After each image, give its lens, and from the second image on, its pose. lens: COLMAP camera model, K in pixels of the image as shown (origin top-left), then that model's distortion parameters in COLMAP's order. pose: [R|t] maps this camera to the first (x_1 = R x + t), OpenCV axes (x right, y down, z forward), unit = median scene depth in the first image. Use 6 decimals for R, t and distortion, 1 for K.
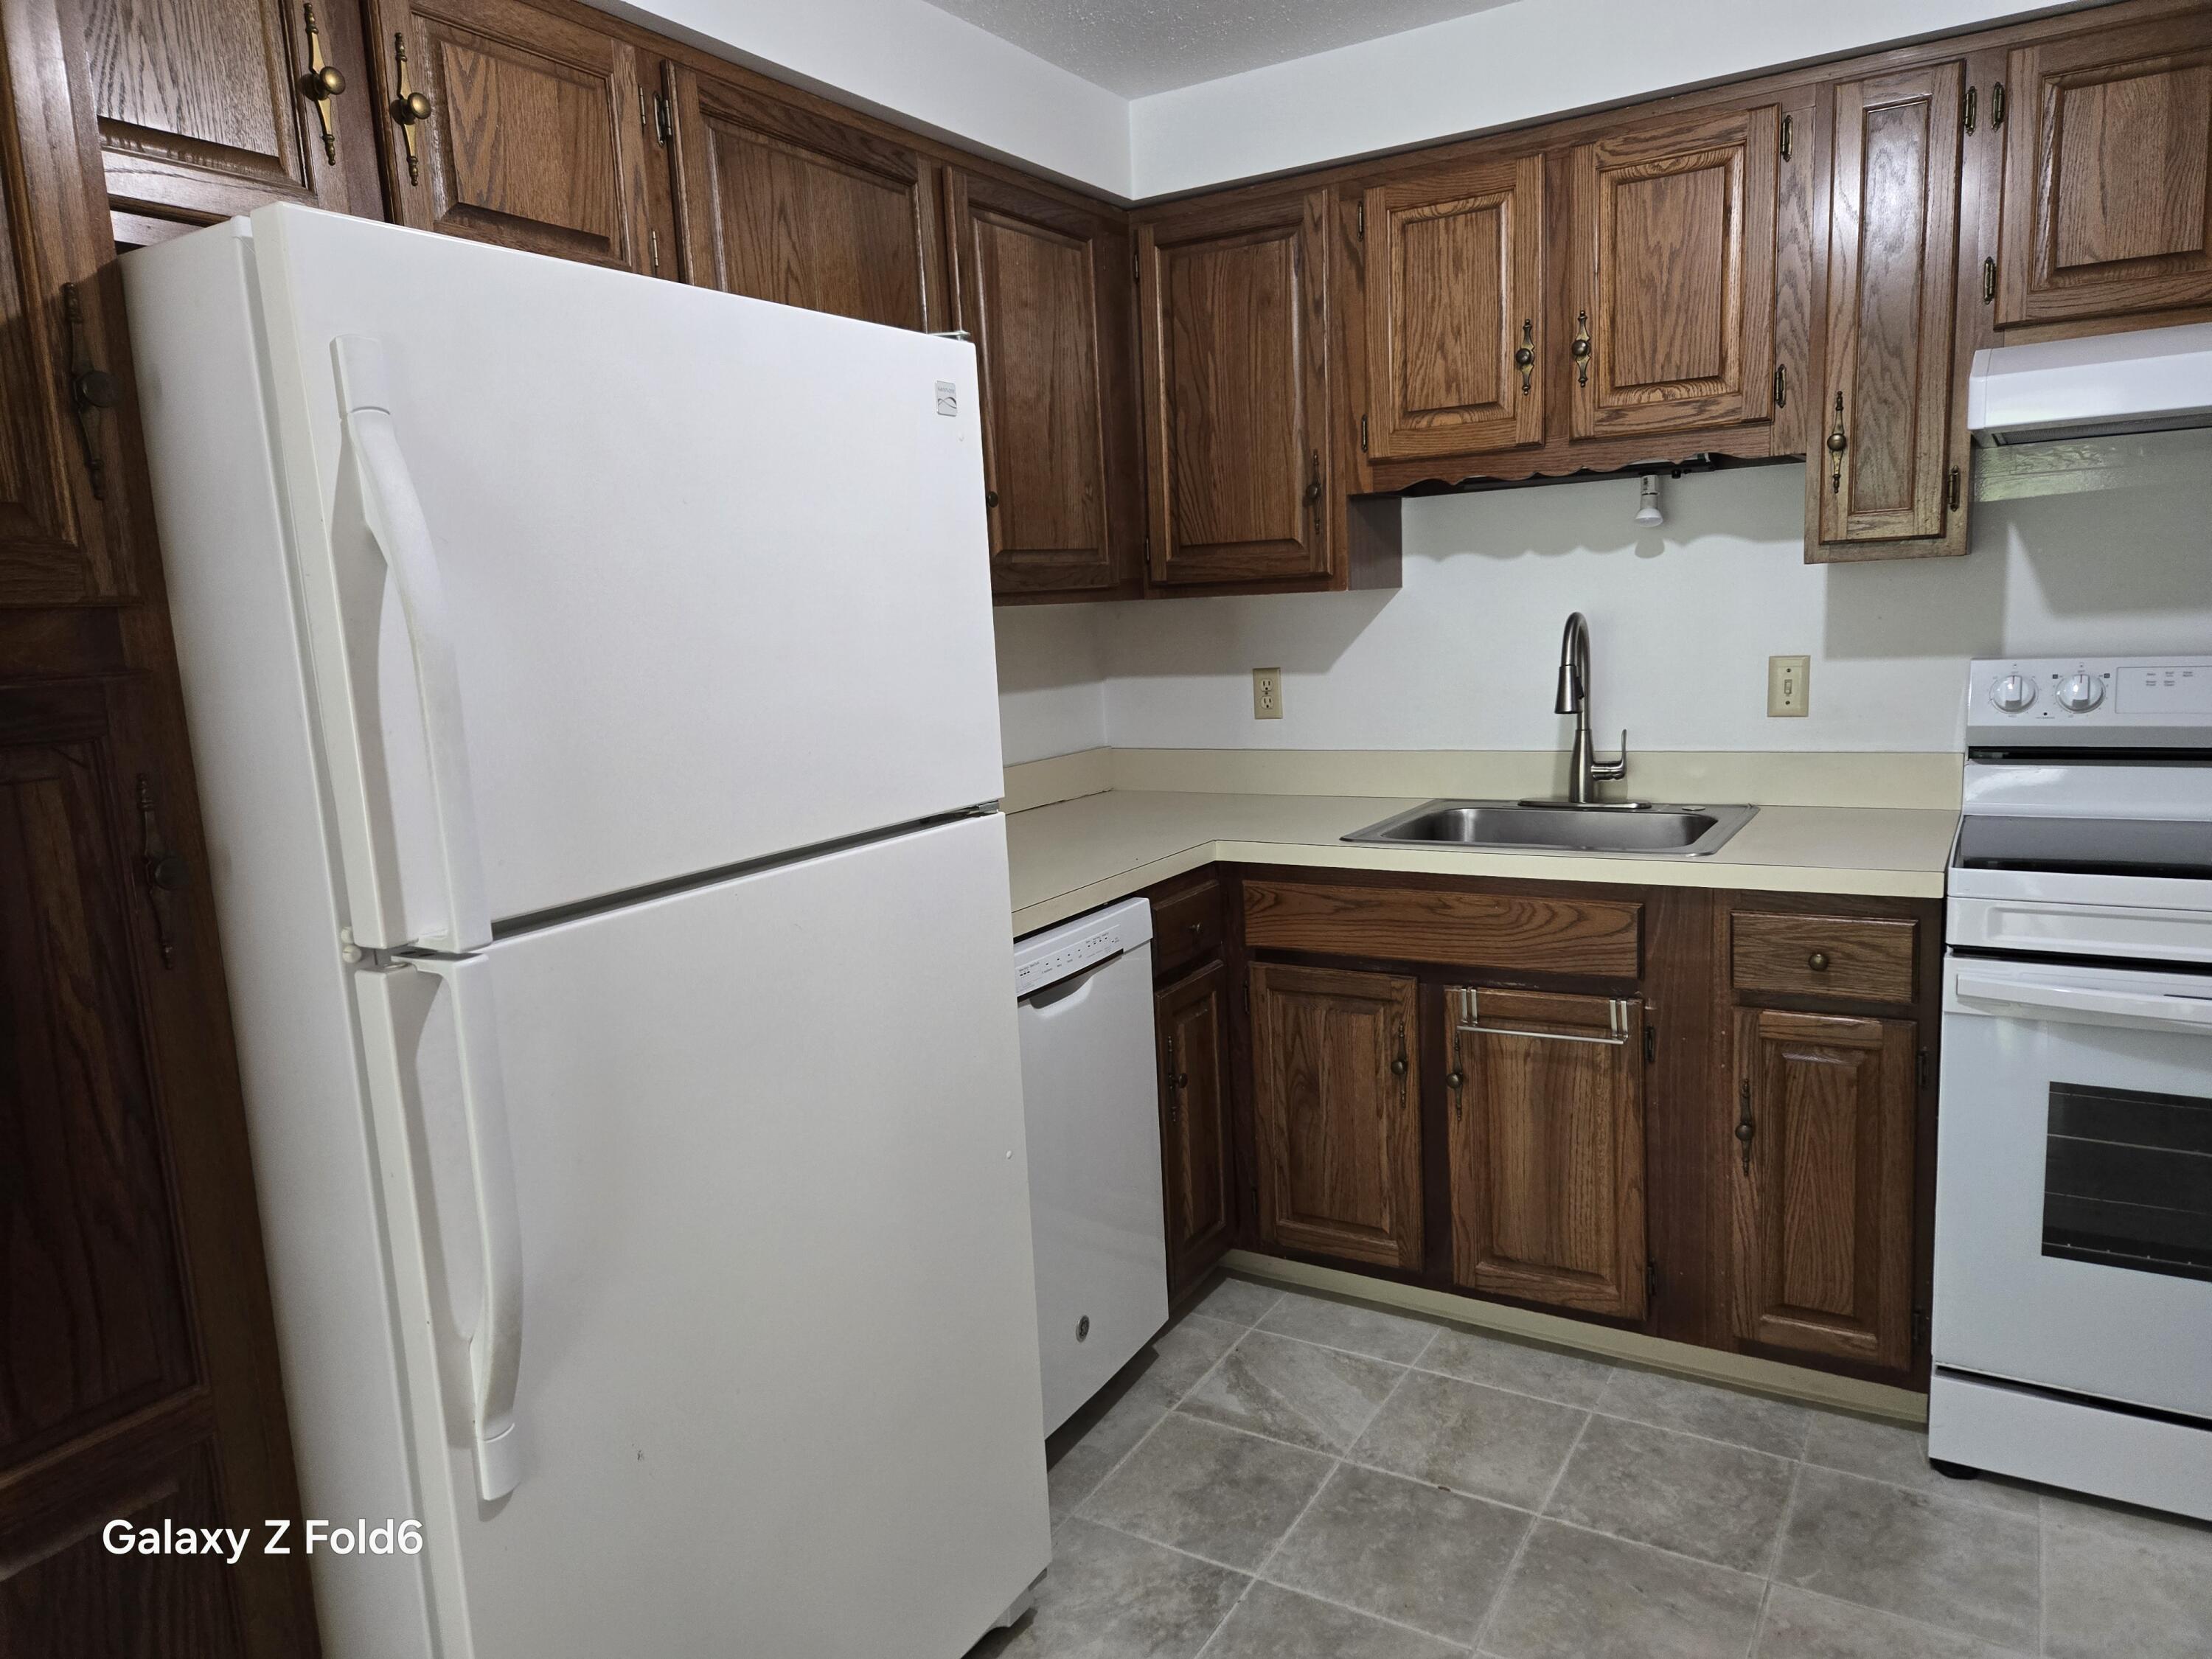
lens RADIAL K [[1461.3, 0, 1107.4], [0, 1461.3, 858.2], [0, 0, 1]] dist [0.063379, -0.051821]
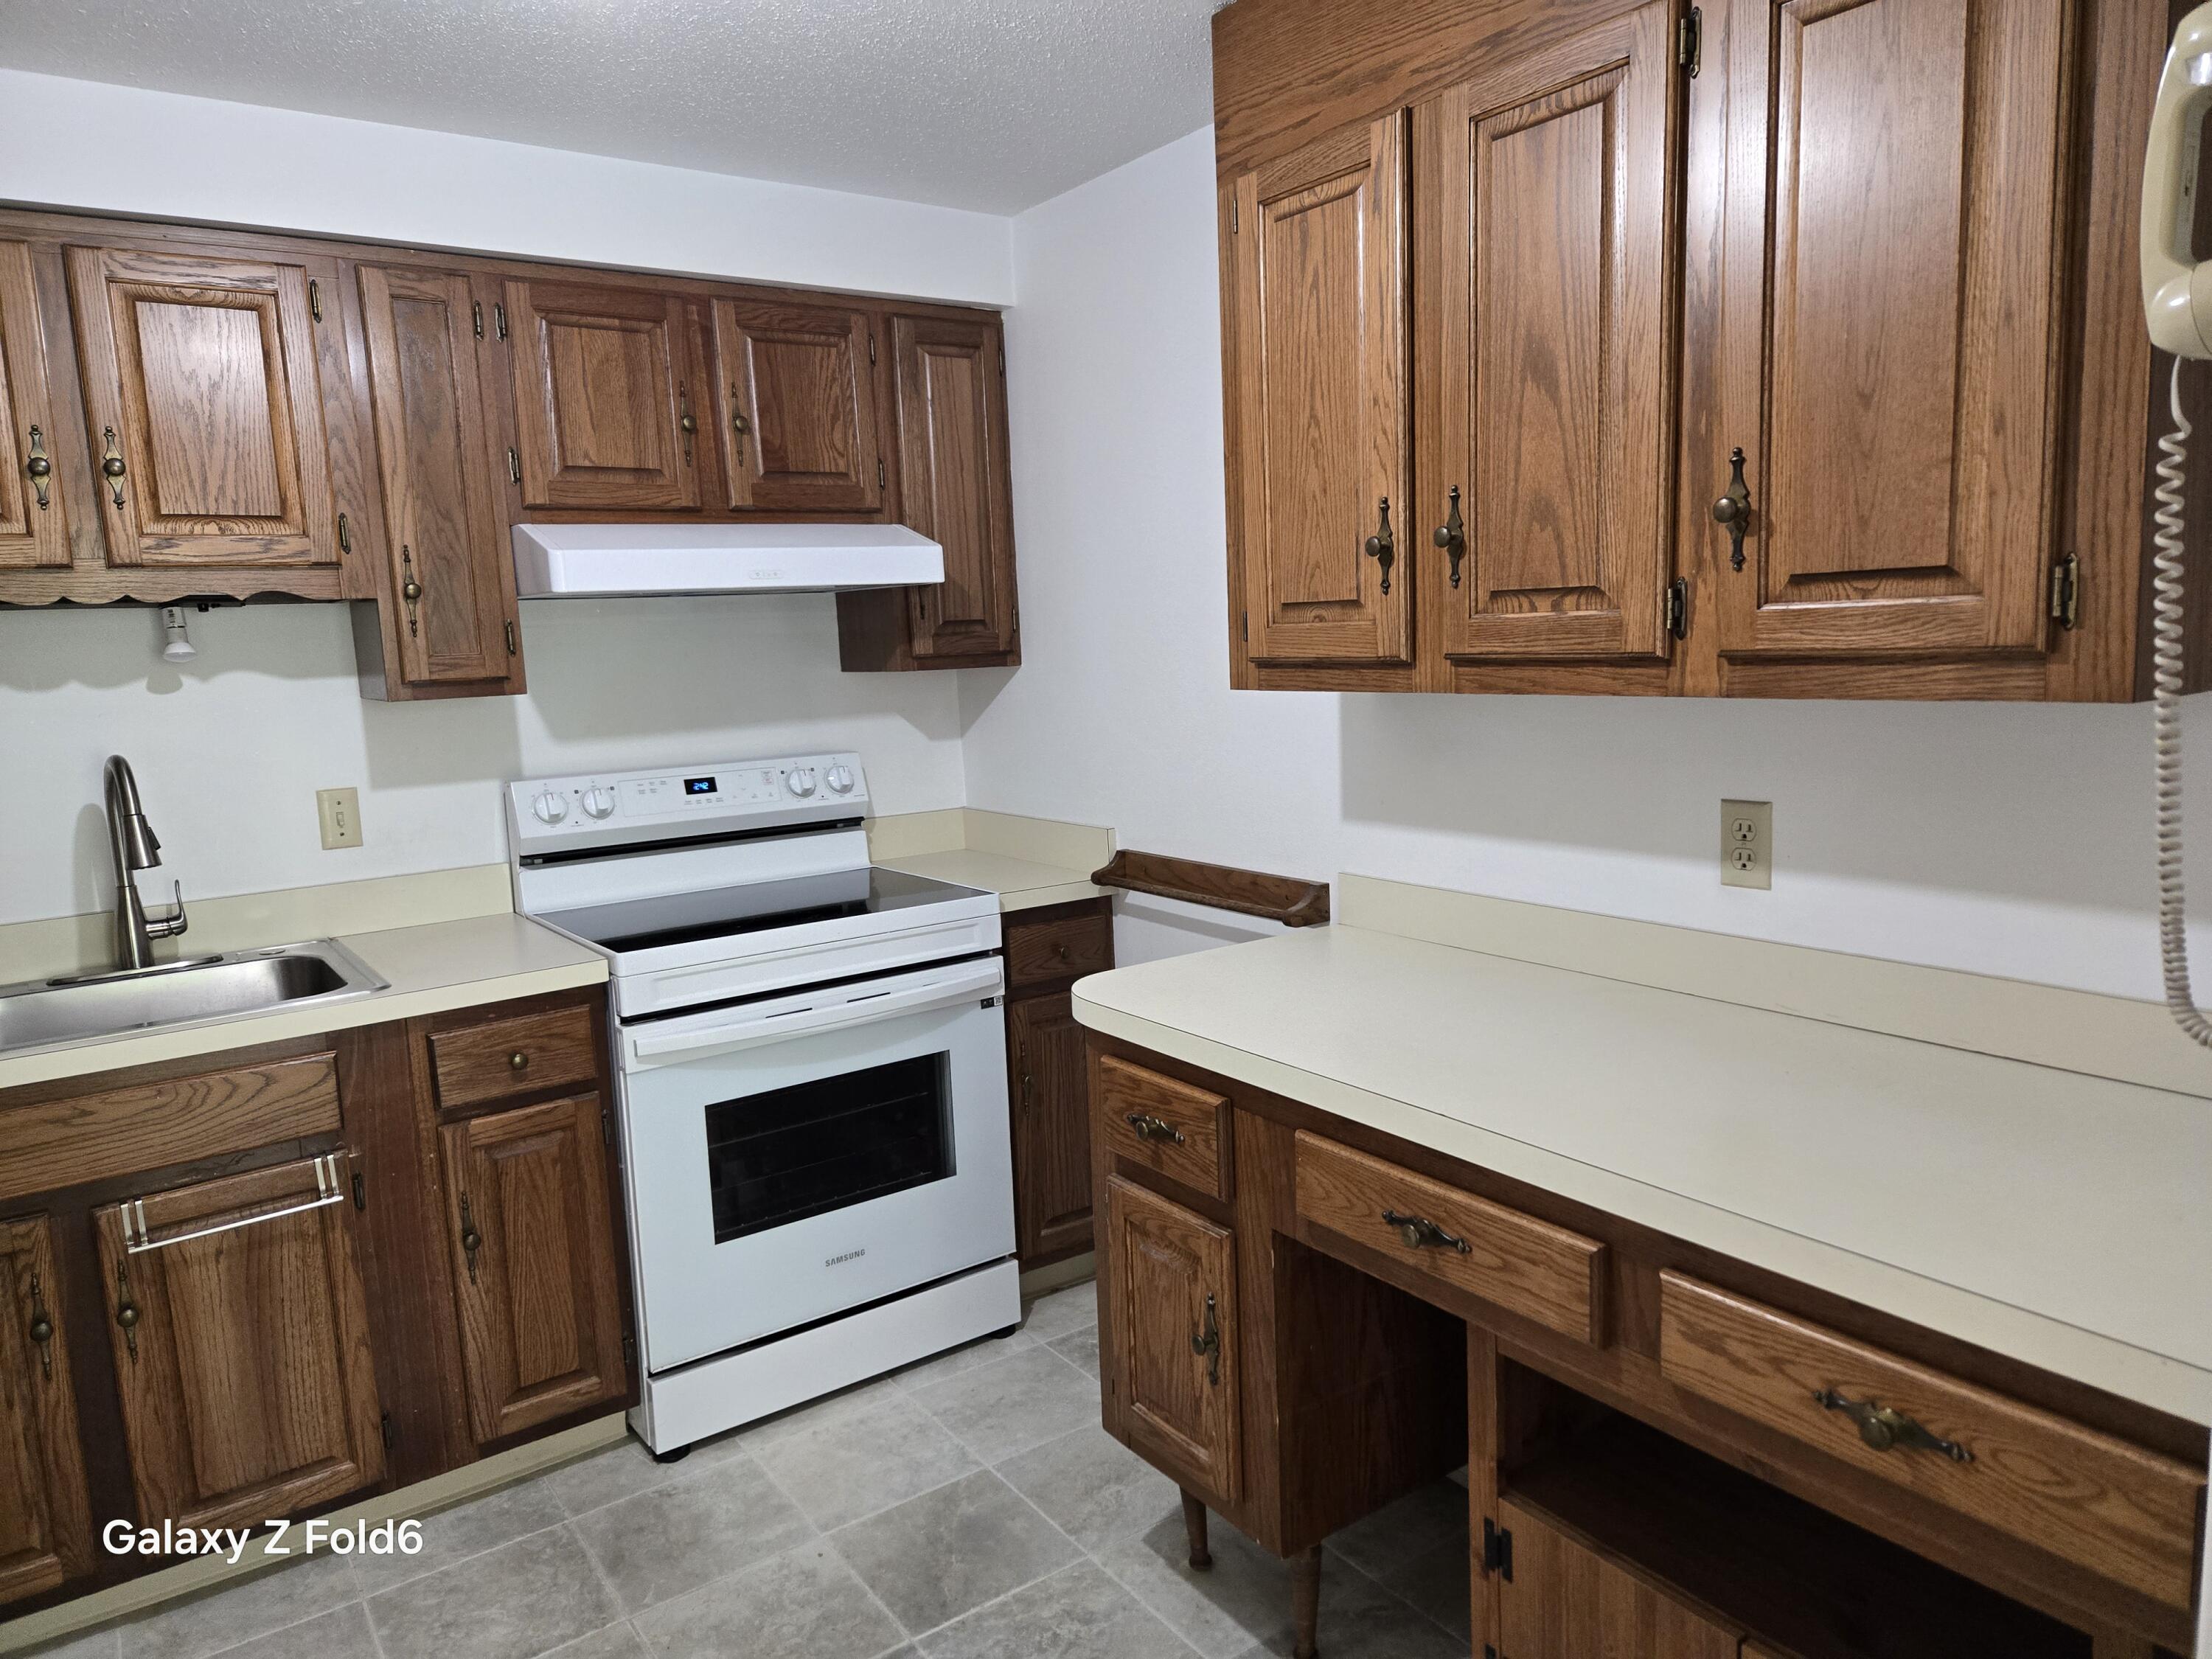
lens RADIAL K [[1461.3, 0, 1107.4], [0, 1461.3, 858.2], [0, 0, 1]] dist [0.063379, -0.051821]
pose [[0.400904, -0.111642, 0.909292, -0.297331], [0.182074, 0.982457, 0.040350, -0.039233], [-0.897845, 0.149382, 0.414198, 0.122444]]
